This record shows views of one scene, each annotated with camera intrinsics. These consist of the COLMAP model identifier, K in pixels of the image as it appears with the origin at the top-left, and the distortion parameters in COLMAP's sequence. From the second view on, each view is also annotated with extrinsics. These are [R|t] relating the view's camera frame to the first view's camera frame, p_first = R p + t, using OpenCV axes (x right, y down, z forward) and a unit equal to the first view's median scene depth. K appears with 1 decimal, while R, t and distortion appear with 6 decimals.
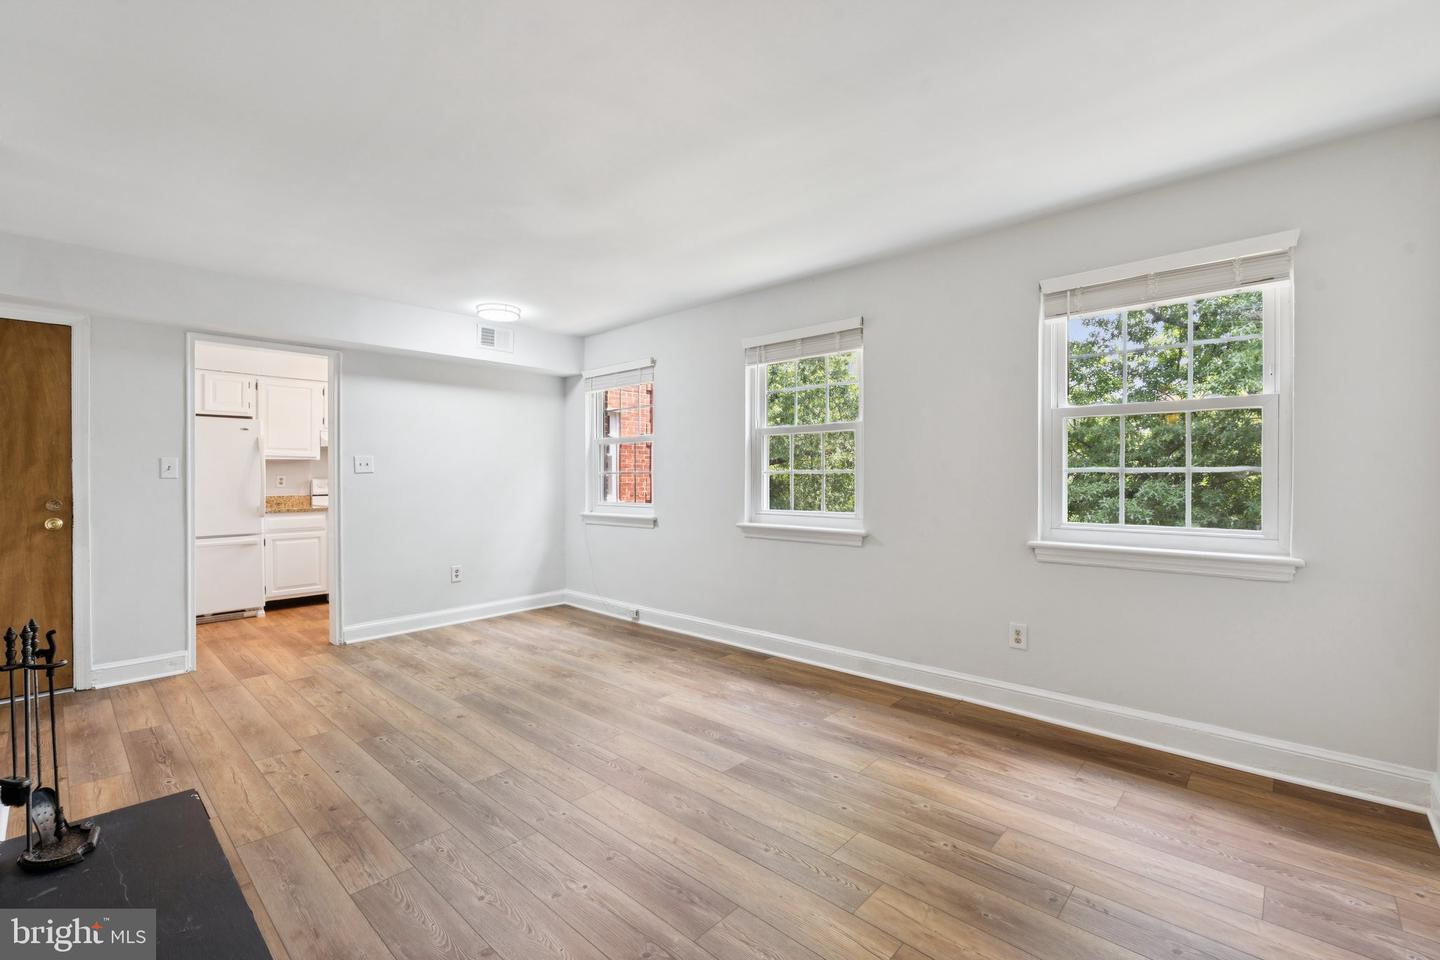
lens RADIAL K [[630.0, 0, 715.5], [0, 630.0, 479.5], [0, 0, 1]] dist [-0.004742, 0.000072]
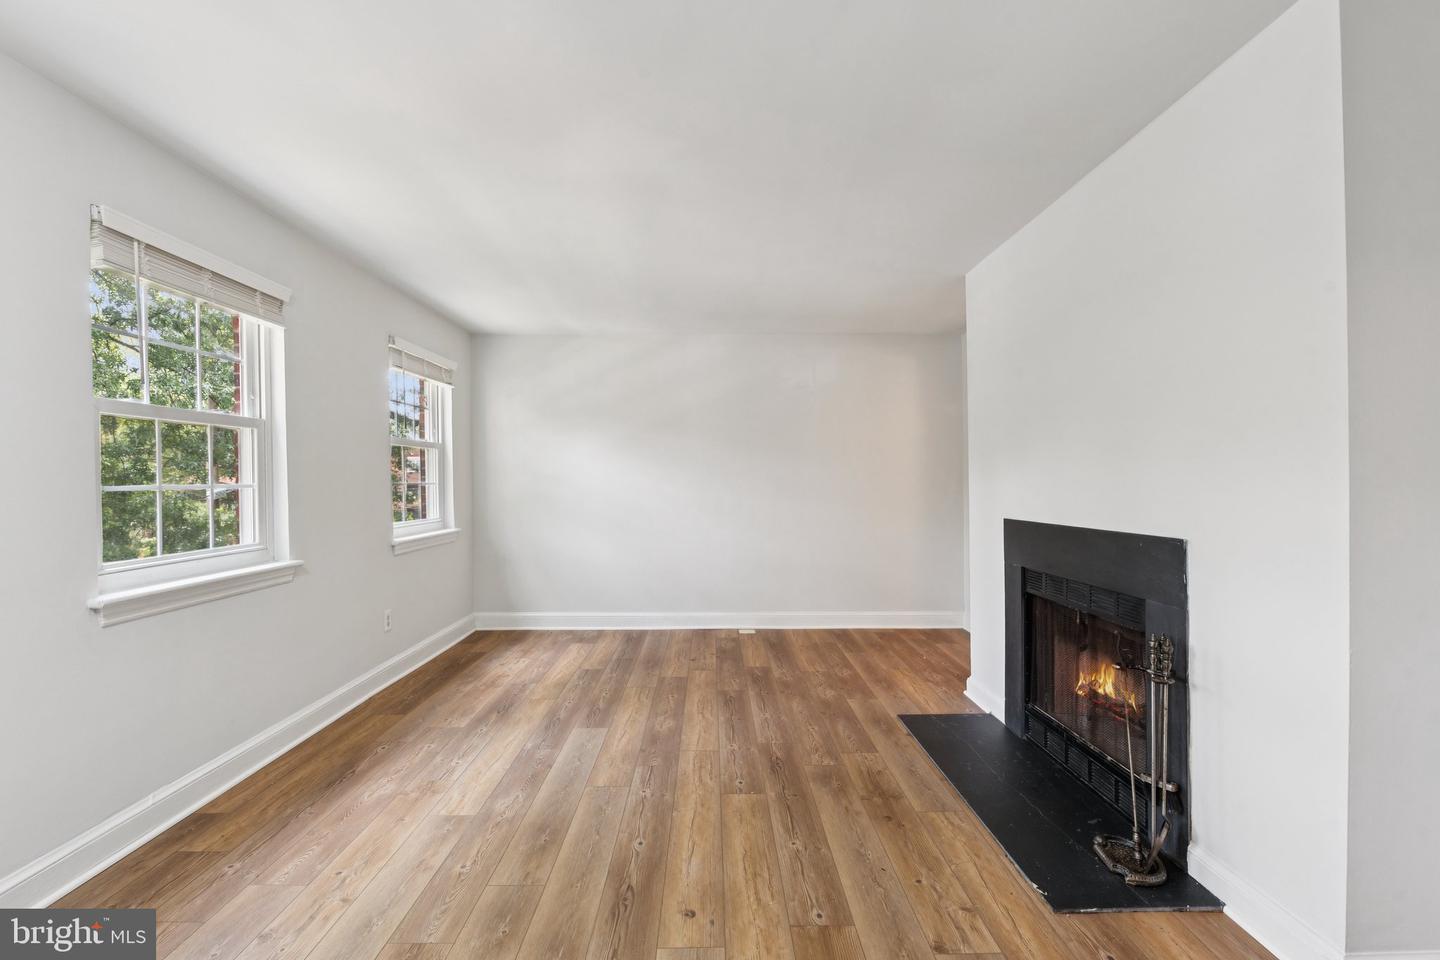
lens RADIAL K [[642.3, 0, 718.1], [0, 642.3, 492.6], [0, 0, 1]] dist [-0.001719, 0.000319]
pose [[-0.692529, -0.008471, 0.721340, -0.754815], [0.012242, 0.999649, 0.023492, -0.016826], [-0.721286, 0.025099, -0.692182, 1.235336]]
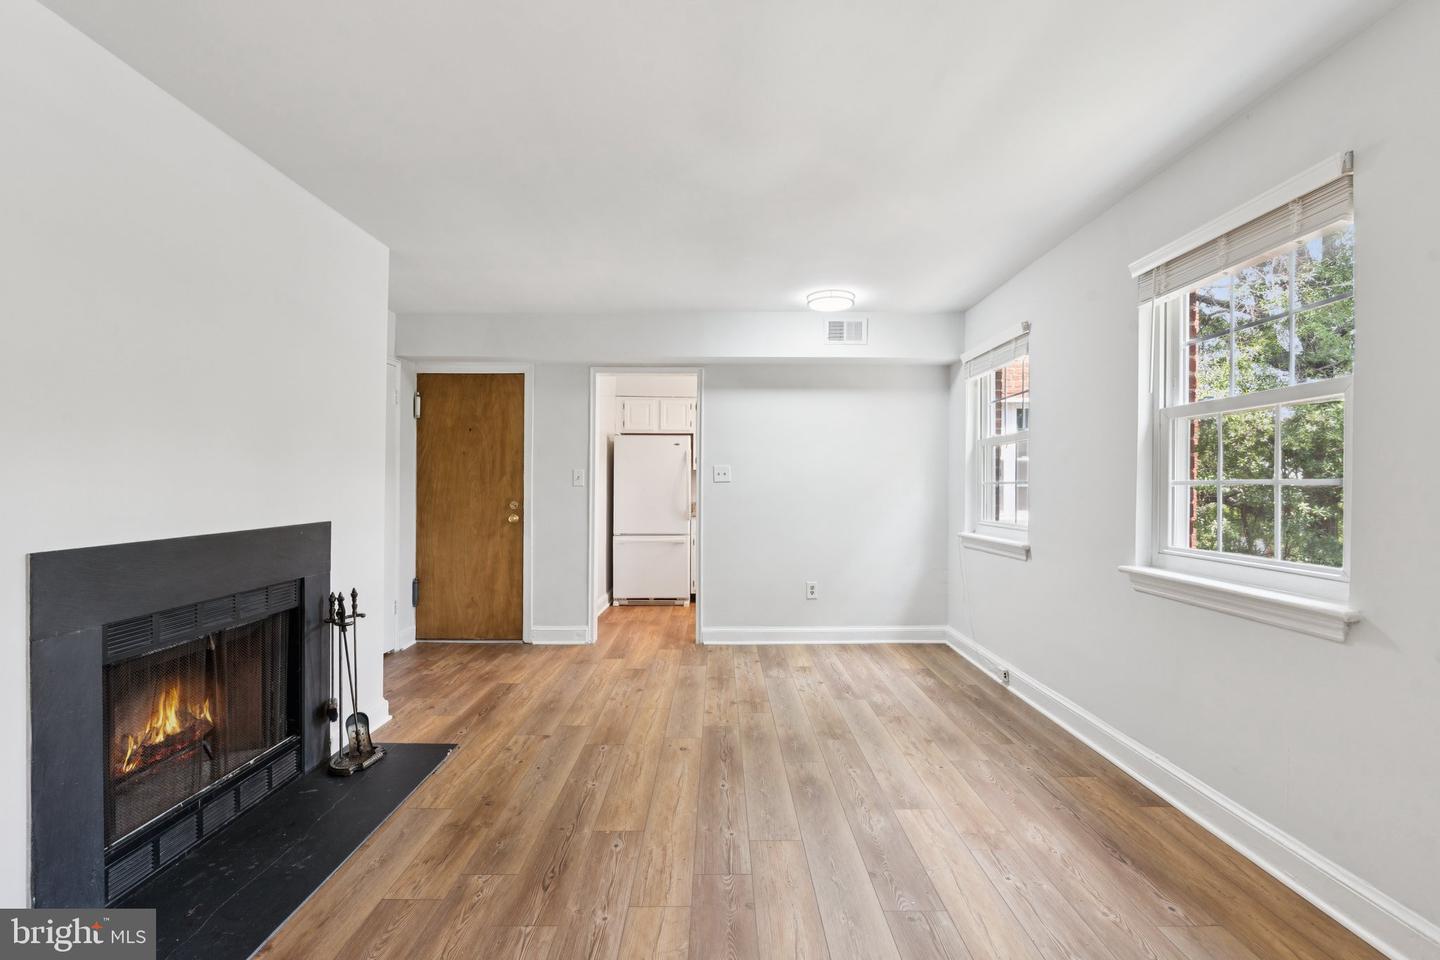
lens RADIAL K [[646.5, 0, 714.6], [0, 646.5, 484.6], [0, 0, 1]] dist [-0.002229, 0.000108]
pose [[0.680367, 0.004981, -0.732855, 0.280269], [-0.009625, 0.999951, -0.002140, -0.005108], [0.732809, 0.008509, 0.680382, 0.351376]]
